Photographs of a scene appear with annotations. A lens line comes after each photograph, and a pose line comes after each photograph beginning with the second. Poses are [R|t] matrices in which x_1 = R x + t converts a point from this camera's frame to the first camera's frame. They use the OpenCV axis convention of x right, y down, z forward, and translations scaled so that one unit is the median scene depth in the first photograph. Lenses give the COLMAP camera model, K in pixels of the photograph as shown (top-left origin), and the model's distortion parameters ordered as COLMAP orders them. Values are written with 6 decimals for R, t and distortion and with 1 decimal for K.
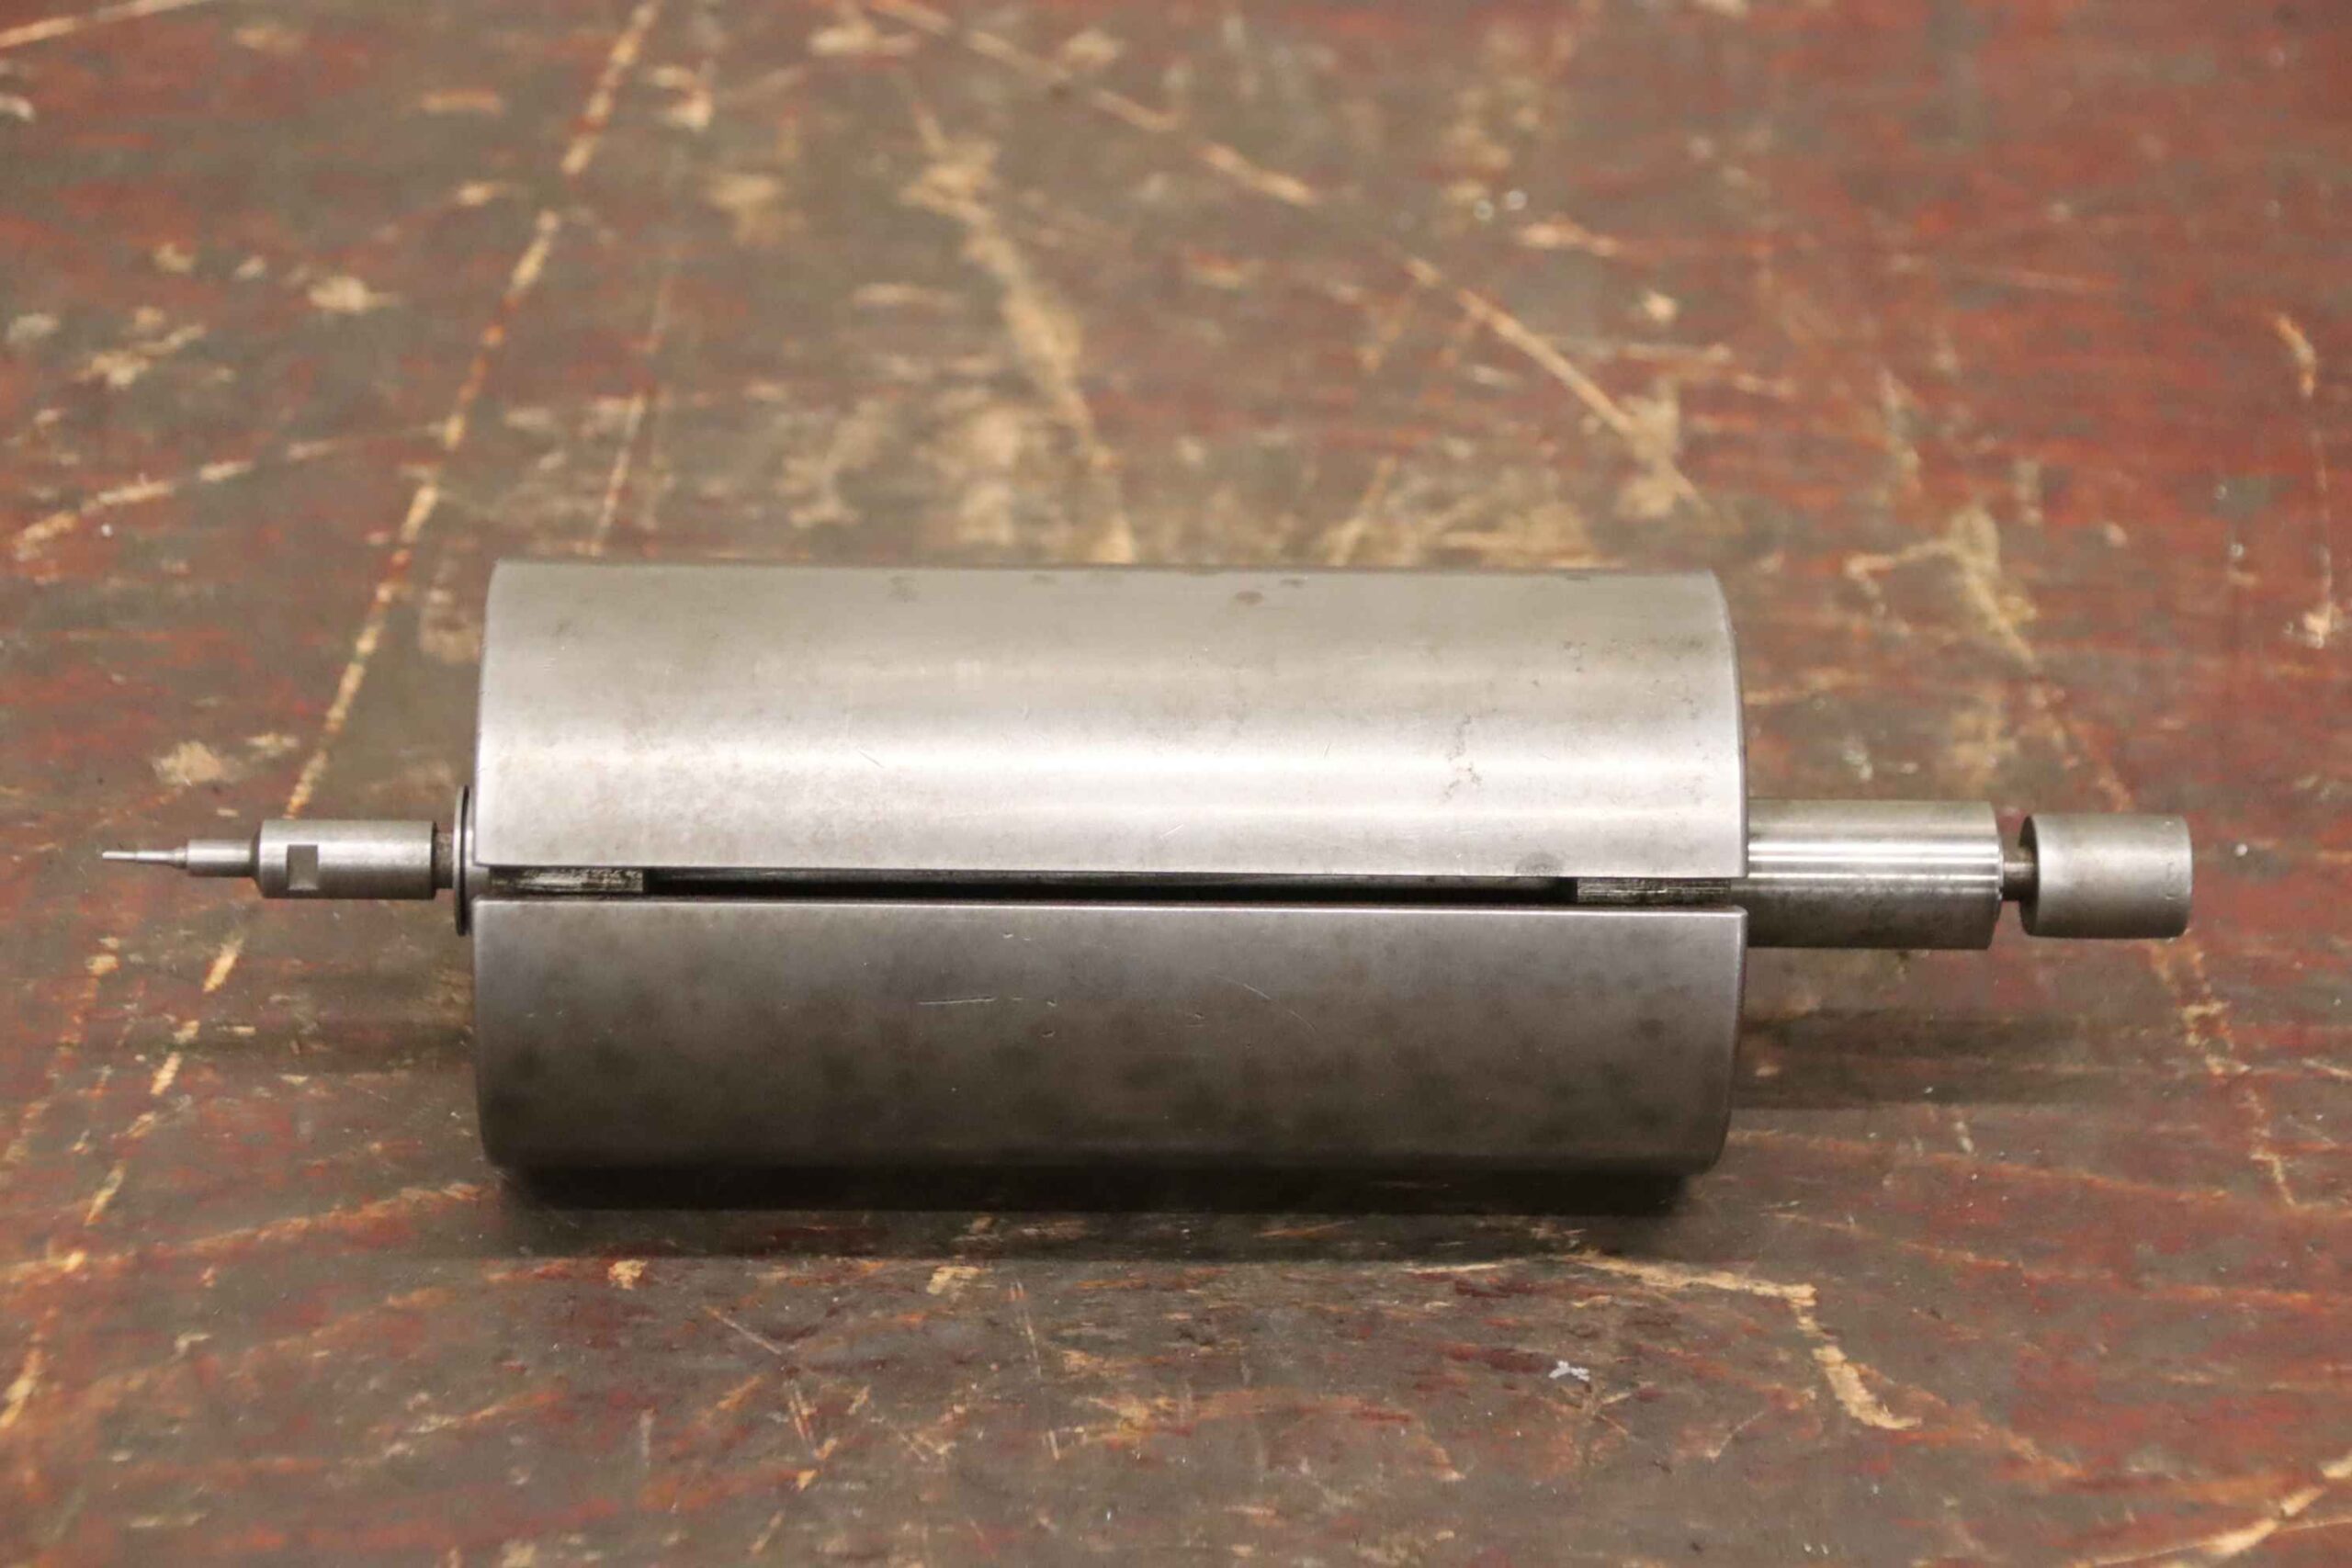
lens RADIAL K [[6120.3, 0, 1201.0], [0, 6120.3, 792.9], [0, 0, 1]] dist [0.309085, 0.000000]
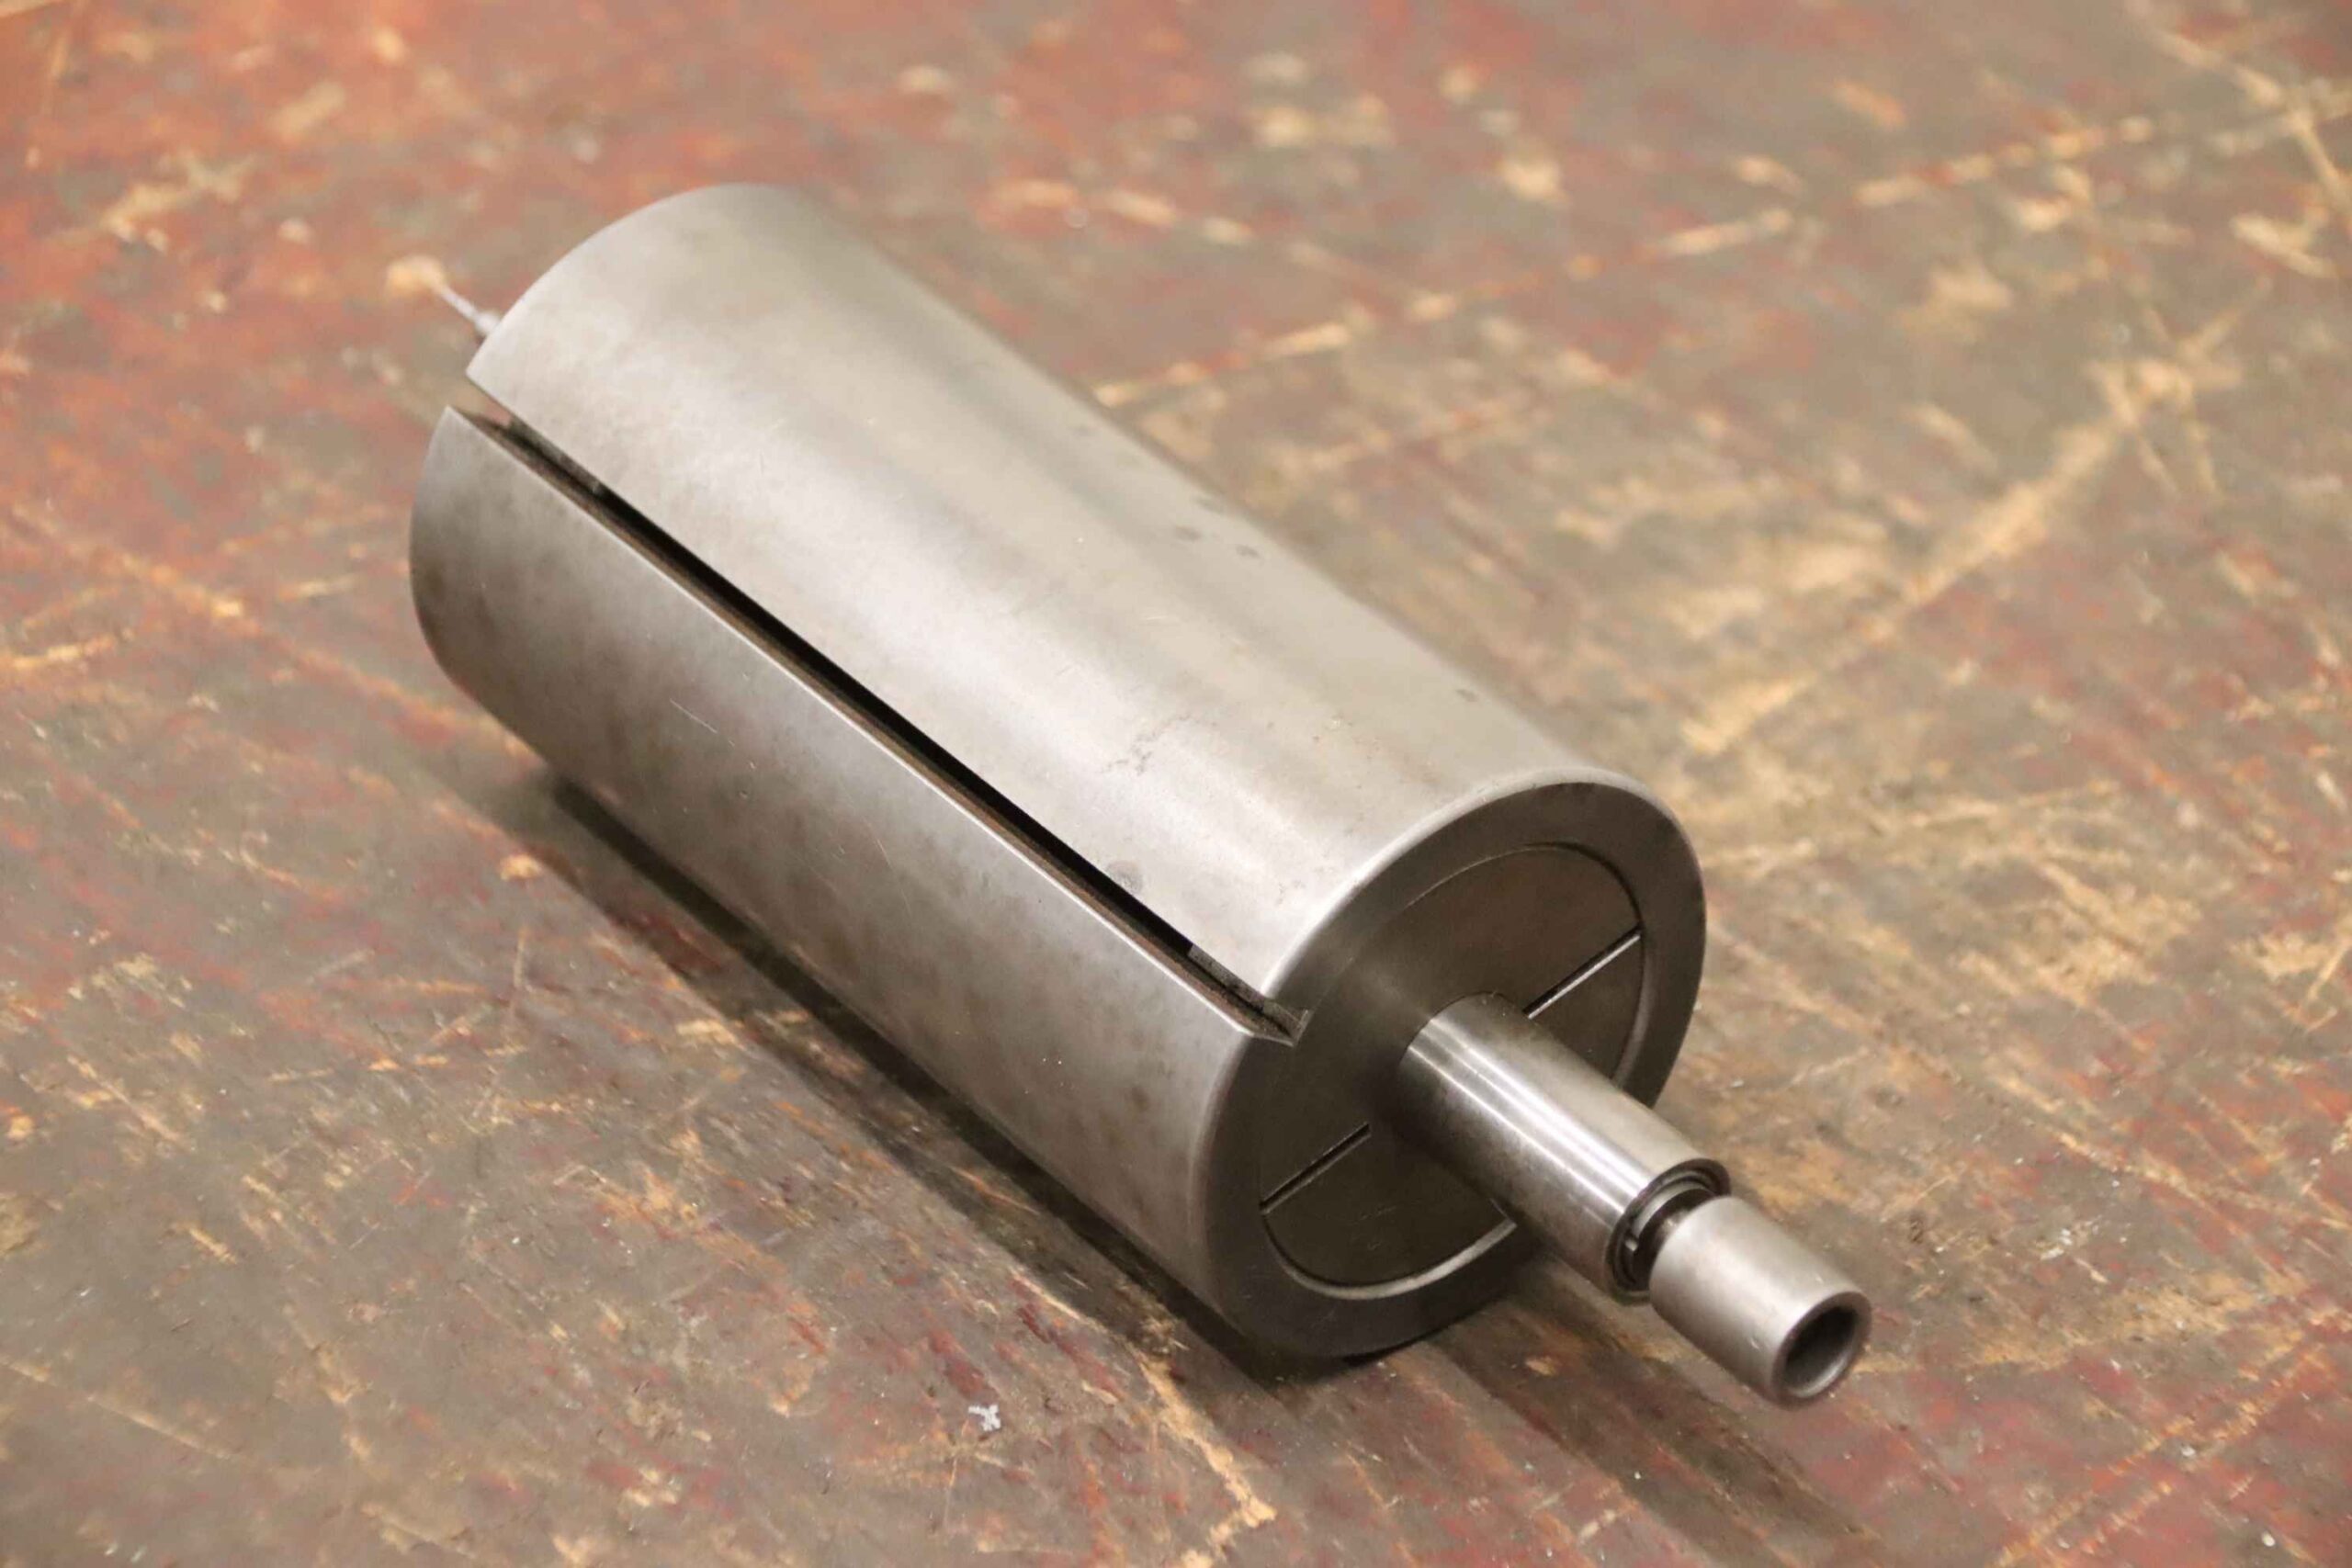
lens RADIAL K [[7377.6, 0, 1163.0], [0, 7377.6, 781.5], [0, 0, 1]] dist [0.499310, 0.000000]
pose [[0.608425, 0.455317, -0.650004, 0.729281], [-0.518703, 0.848040, 0.108515, -0.115200], [0.600638, 0.271136, 0.752143, 0.163003]]
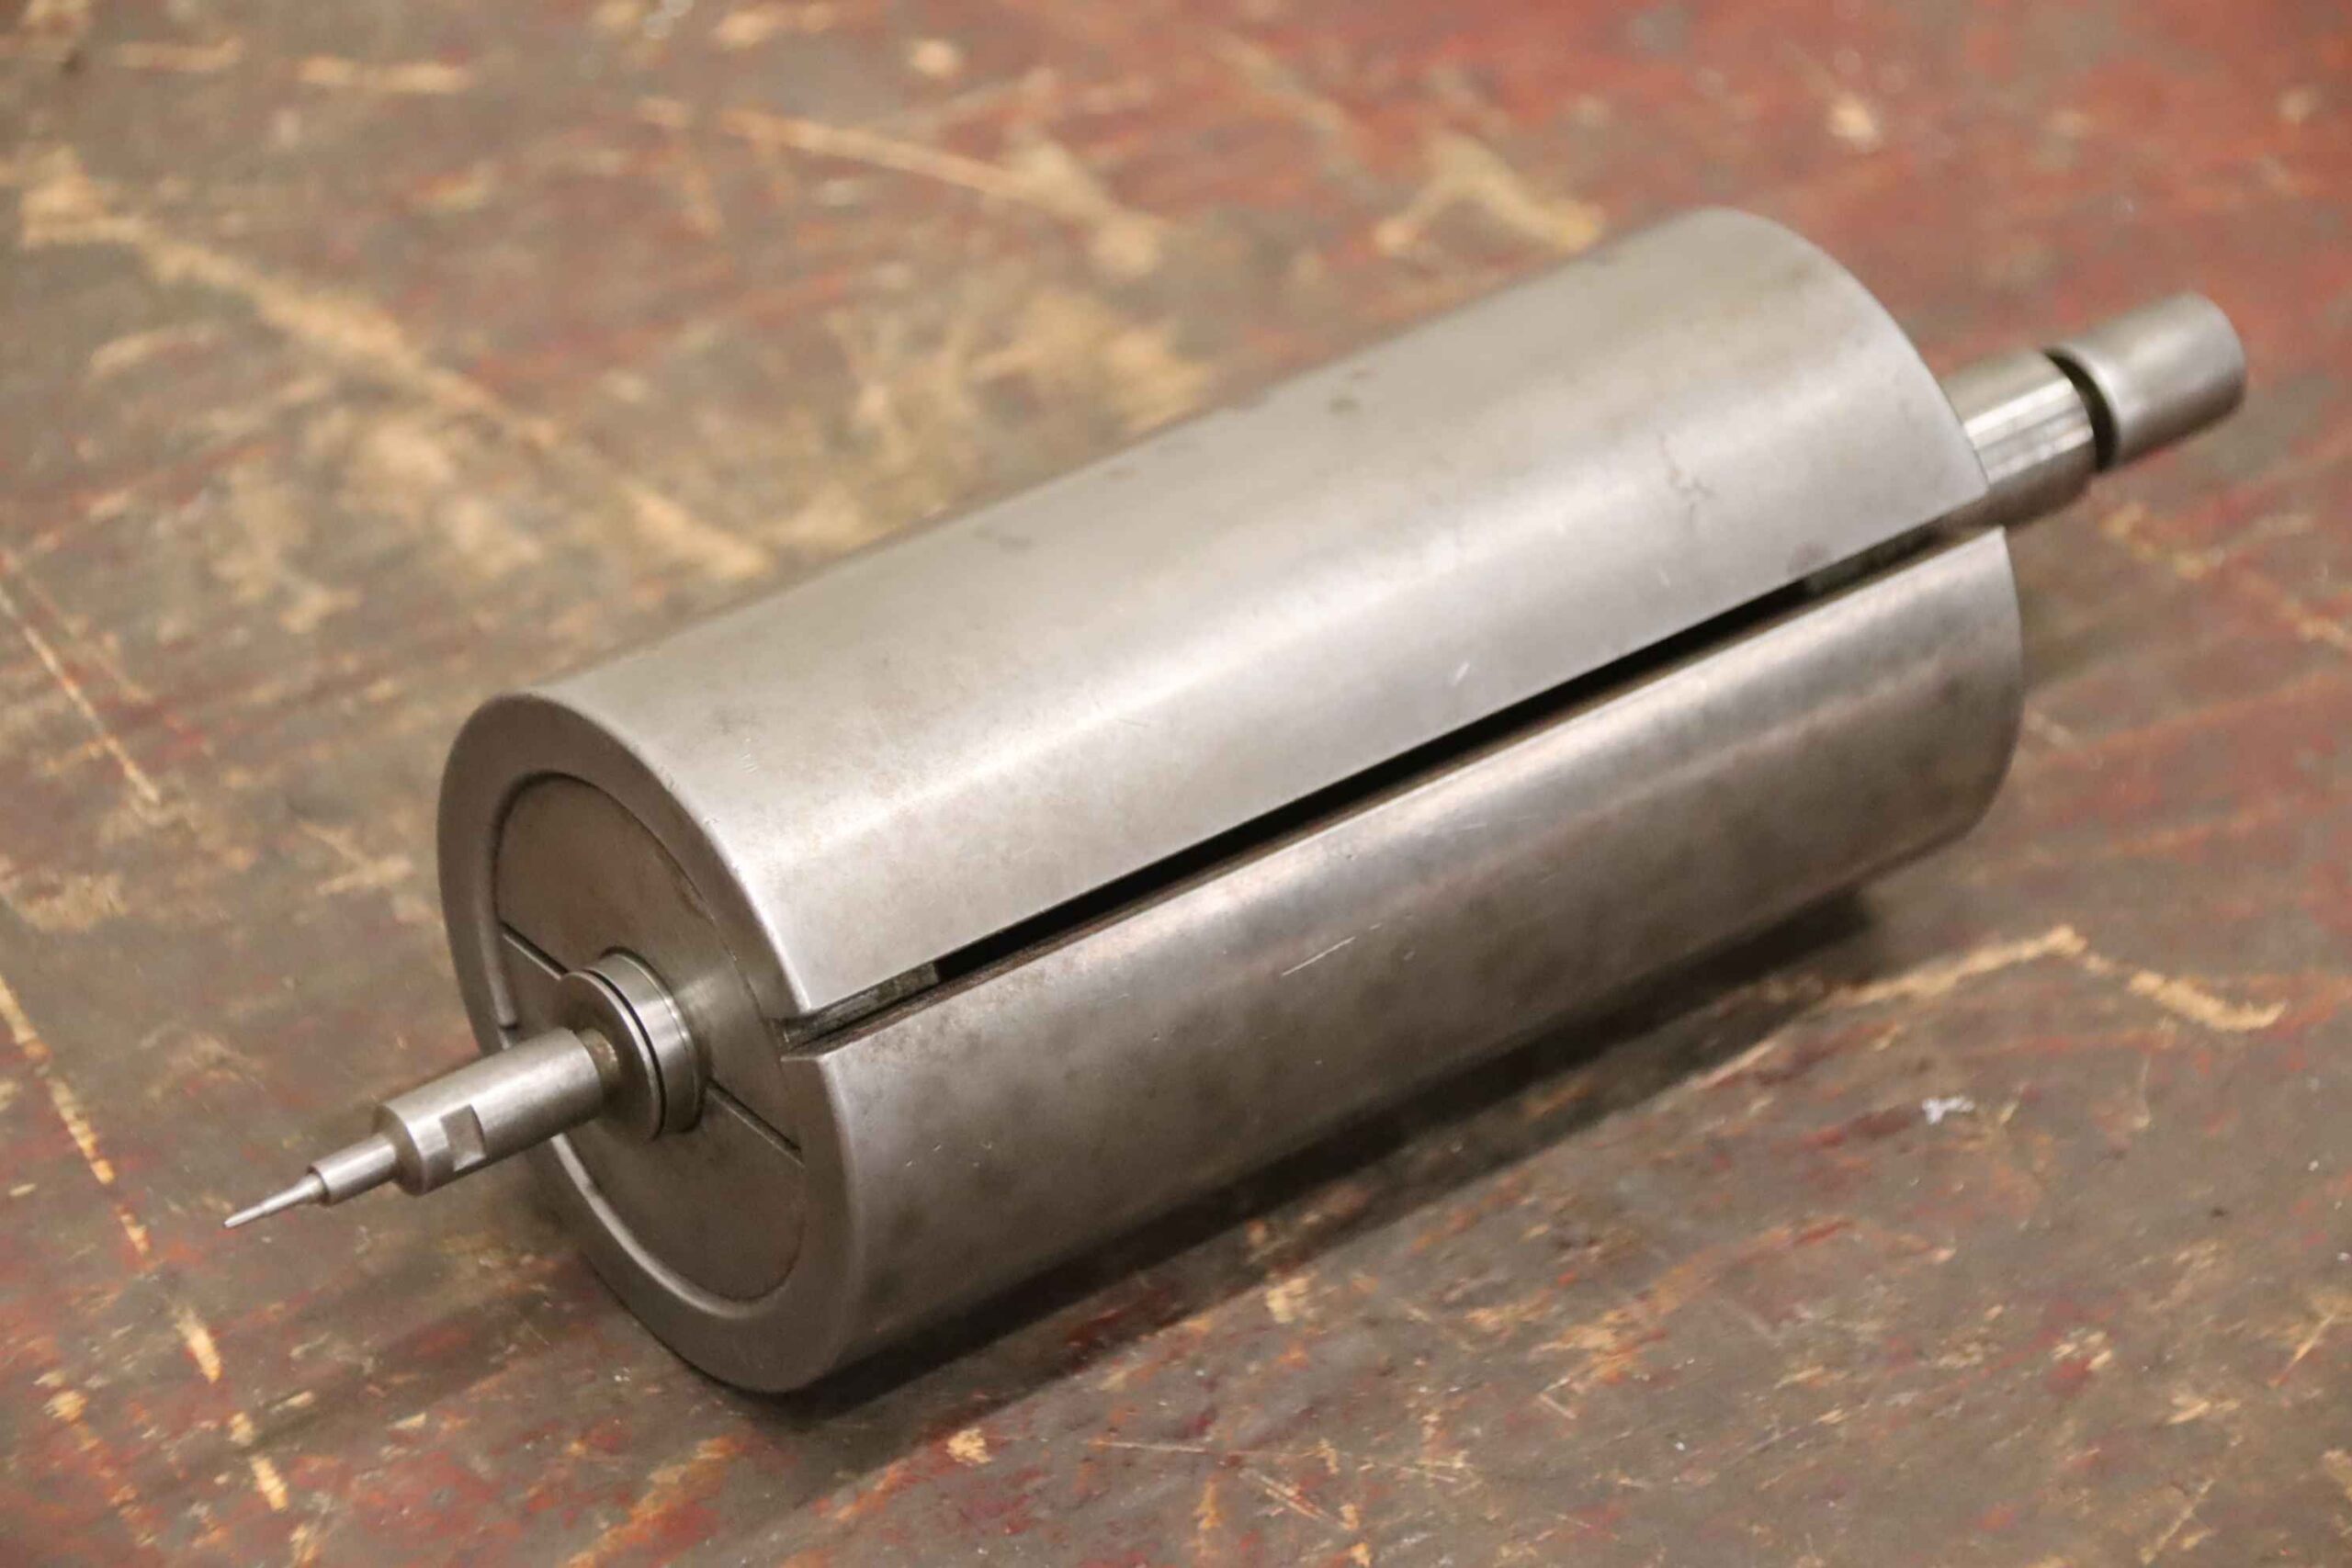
lens RADIAL K [[7901.7, 0, 1160.5], [0, 7901.7, 779.5], [0, 0, 1]] dist [0.481970, 0.000000]
pose [[0.815203, -0.363808, 0.450652, -0.511822], [0.363967, 0.927053, 0.090008, -0.089354], [-0.450524, 0.090647, 0.888150, 0.042139]]
